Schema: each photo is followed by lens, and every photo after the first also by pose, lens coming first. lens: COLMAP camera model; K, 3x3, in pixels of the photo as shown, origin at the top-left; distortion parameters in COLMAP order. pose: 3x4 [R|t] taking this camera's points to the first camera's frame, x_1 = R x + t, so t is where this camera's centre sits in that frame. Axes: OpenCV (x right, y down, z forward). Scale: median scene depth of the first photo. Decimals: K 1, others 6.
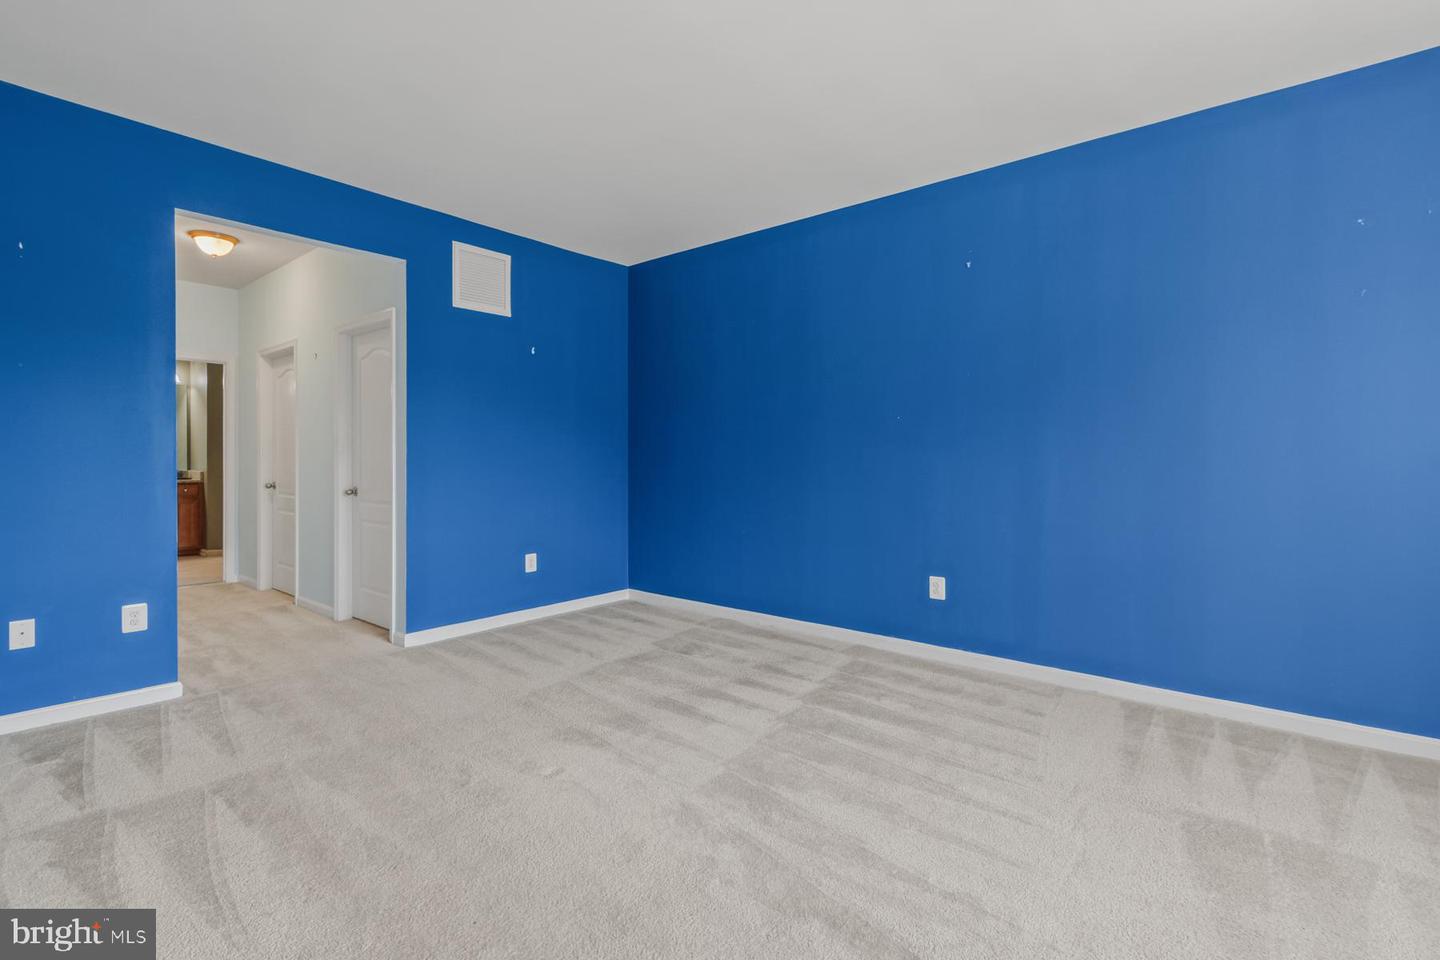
lens RADIAL K [[655.1, 0, 713.6], [0, 655.1, 466.6], [0, 0, 1]] dist [0.001409, -0.001182]
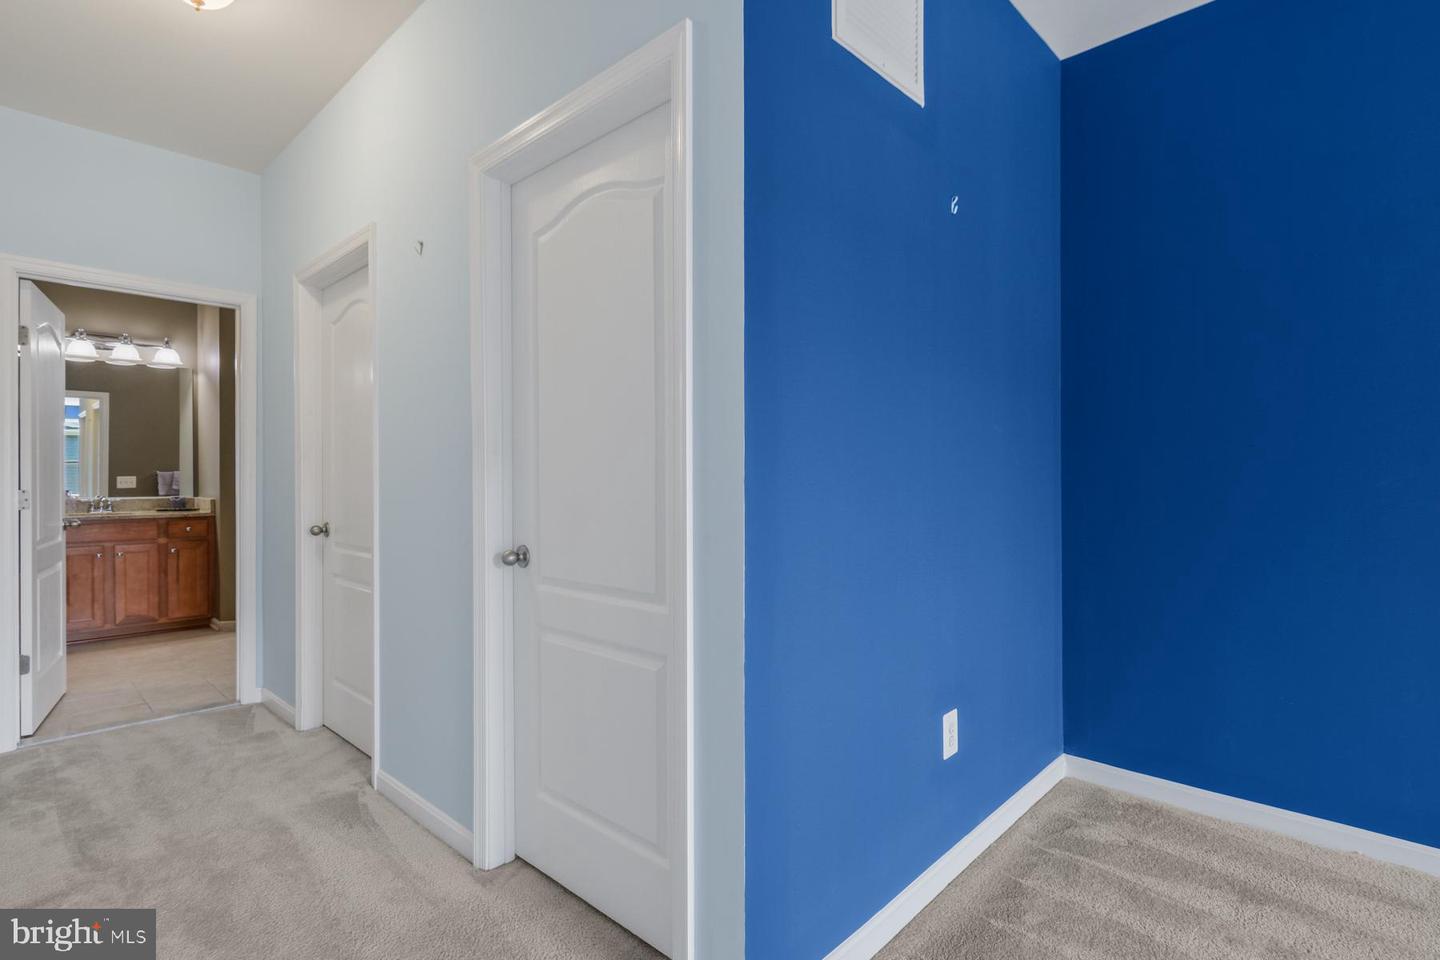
lens RADIAL K [[702.1, 0, 726.1], [0, 702.1, 487.0], [0, 0, 1]] dist [0.004616, -0.001548]
pose [[0.998278, -0.002540, -0.058600, -0.318064], [0.002490, 0.999996, -0.000924, -0.003888], [0.058602, 0.000776, 0.998281, 0.457283]]
